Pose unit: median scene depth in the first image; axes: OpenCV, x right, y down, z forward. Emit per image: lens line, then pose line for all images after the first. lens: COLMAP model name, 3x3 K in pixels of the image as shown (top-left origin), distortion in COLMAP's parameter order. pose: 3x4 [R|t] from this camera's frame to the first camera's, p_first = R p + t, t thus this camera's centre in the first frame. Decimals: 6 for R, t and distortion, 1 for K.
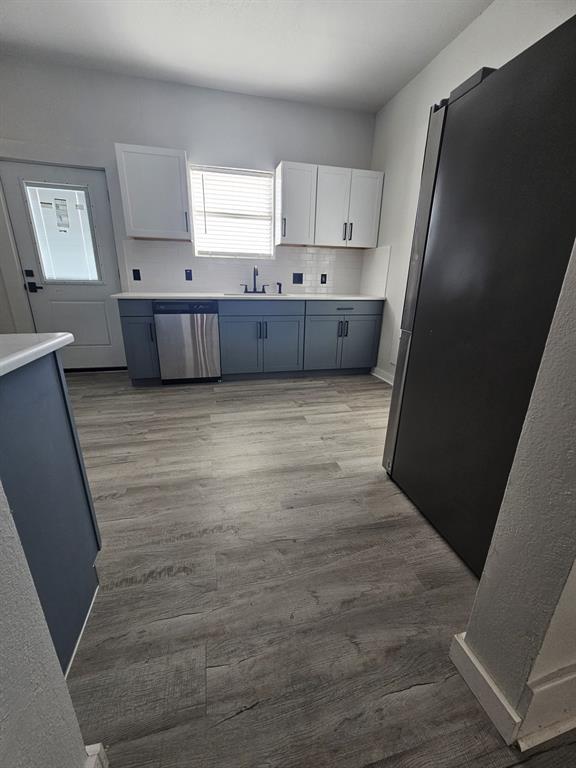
lens RADIAL K [[315.0, 0, 290.4], [0, 315.0, 384.5], [0, 0, 1]] dist [-0.003445, 0.000265]
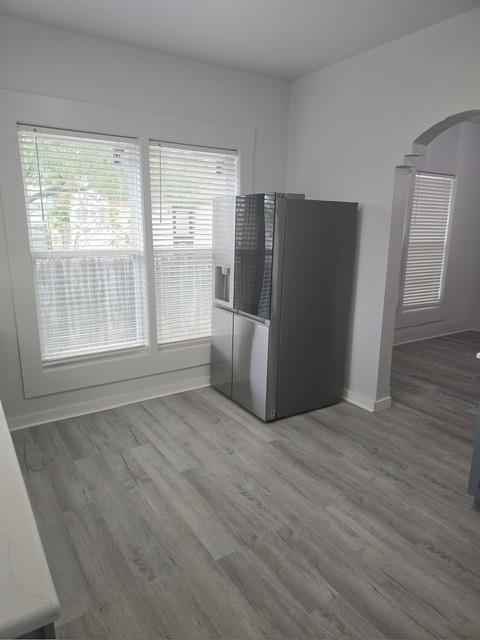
lens RADIAL K [[430.2, 0, 238.6], [0, 430.2, 316.7], [0, 0, 1]] dist [0.045487, -0.031740]
pose [[-0.327639, -0.222319, 0.918274, -0.771898], [0.286955, 0.902593, 0.320908, -0.468106], [-0.900172, 0.368646, -0.231929, 0.851537]]
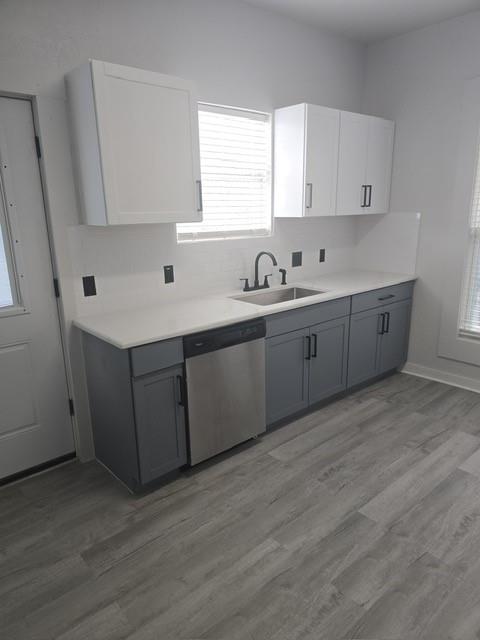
lens RADIAL K [[430.2, 0, 246.4], [0, 430.2, 325.6], [0, 0, 1]] dist [0.045487, -0.031740]
pose [[0.887066, -0.156492, 0.434308, -0.658053], [0.182413, 0.983051, -0.018358, -0.247312], [-0.424074, 0.095509, 0.900577, 0.251940]]
